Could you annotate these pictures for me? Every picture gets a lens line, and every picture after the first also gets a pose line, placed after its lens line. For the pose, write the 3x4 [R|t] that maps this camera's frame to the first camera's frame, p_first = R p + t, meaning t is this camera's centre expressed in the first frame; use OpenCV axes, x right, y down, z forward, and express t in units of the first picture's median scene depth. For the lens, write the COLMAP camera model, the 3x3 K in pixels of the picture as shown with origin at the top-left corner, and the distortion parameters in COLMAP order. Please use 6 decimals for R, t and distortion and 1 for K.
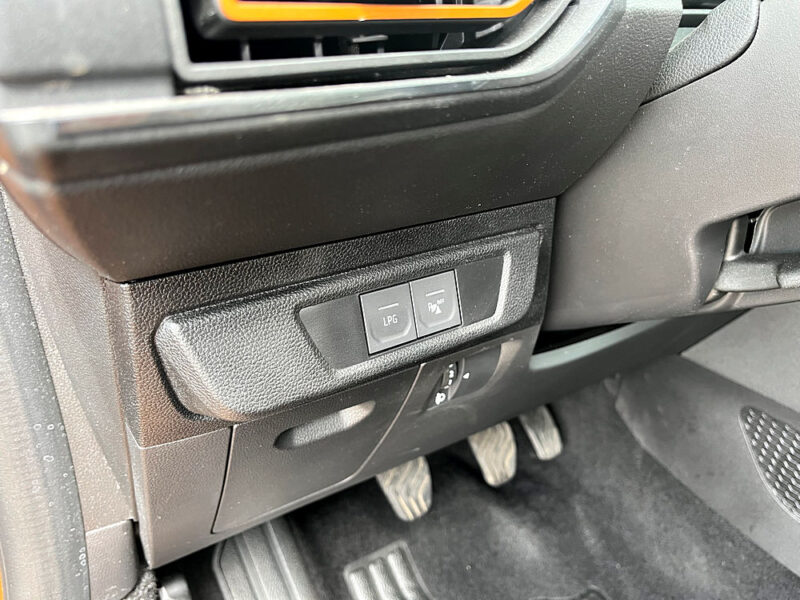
lens RADIAL K [[567.6, 0, 400.0], [0, 567.6, 300.0], [0, 0, 1]] dist [0.036300, -0.090155]
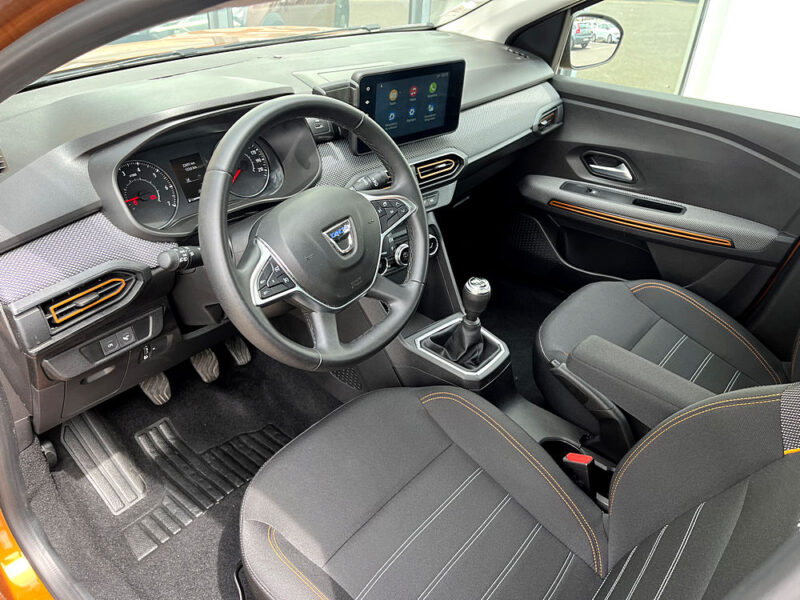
lens RADIAL K [[567.6, 0, 400.0], [0, 567.6, 300.0], [0, 0, 1]] dist [0.036300, -0.090155]
pose [[0.952543, -0.108375, 0.284457, 0.302513], [0.055577, 0.980687, 0.187523, -0.337291], [-0.299286, -0.162815, 0.940170, -1.176328]]
